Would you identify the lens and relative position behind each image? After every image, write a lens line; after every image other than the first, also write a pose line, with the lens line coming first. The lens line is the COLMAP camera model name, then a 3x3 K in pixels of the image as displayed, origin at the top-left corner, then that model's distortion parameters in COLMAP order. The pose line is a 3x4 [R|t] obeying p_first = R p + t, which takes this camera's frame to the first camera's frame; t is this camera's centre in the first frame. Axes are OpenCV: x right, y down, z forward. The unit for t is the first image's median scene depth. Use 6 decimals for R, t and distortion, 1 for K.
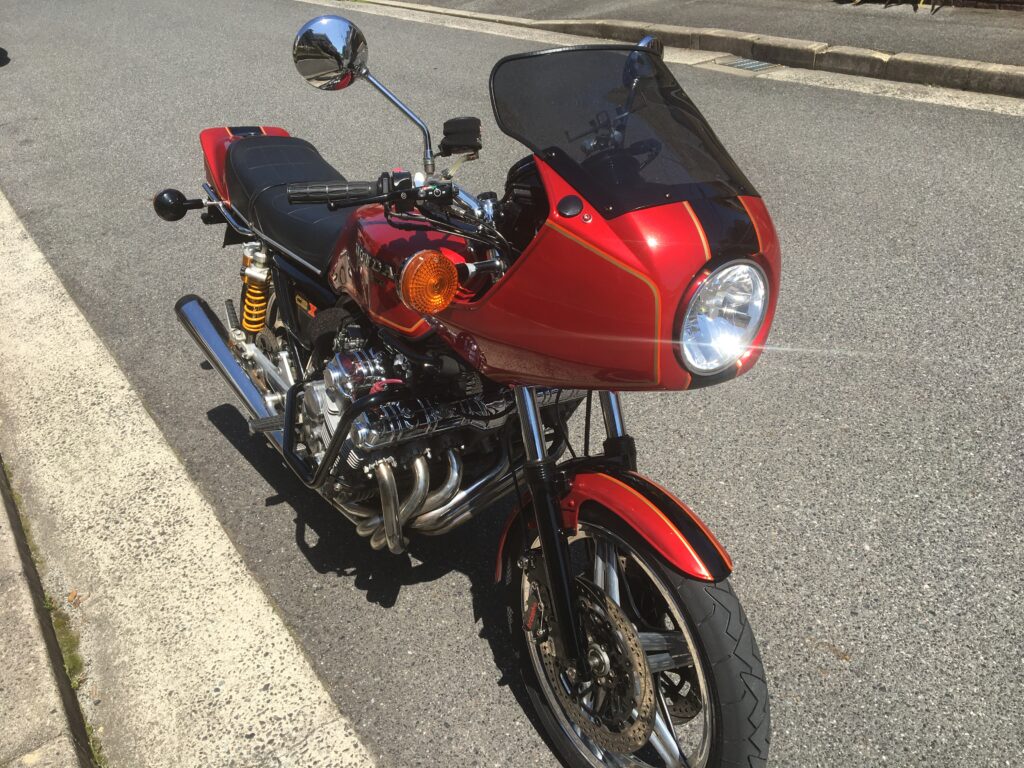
lens RADIAL K [[864.6, 0, 512.0], [0, 864.6, 384.0], [0, 0, 1]] dist [0.071598, -0.102133]
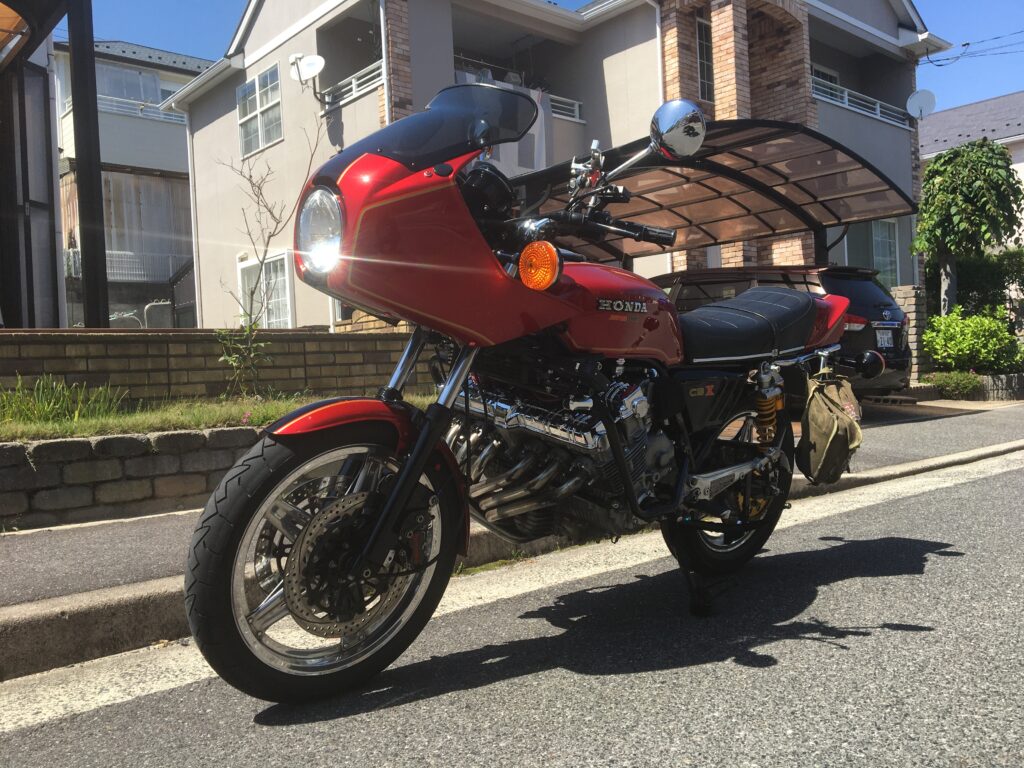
lens RADIAL K [[869.5, 0, 509.9], [0, 869.5, 382.1], [0, 0, 1]] dist [0.057264, -0.076494]
pose [[0.120036, 0.091030, -0.988587, 0.868500], [-0.493286, 0.869633, 0.020181, -0.025049], [0.861545, 0.485234, 0.149291, 0.611454]]
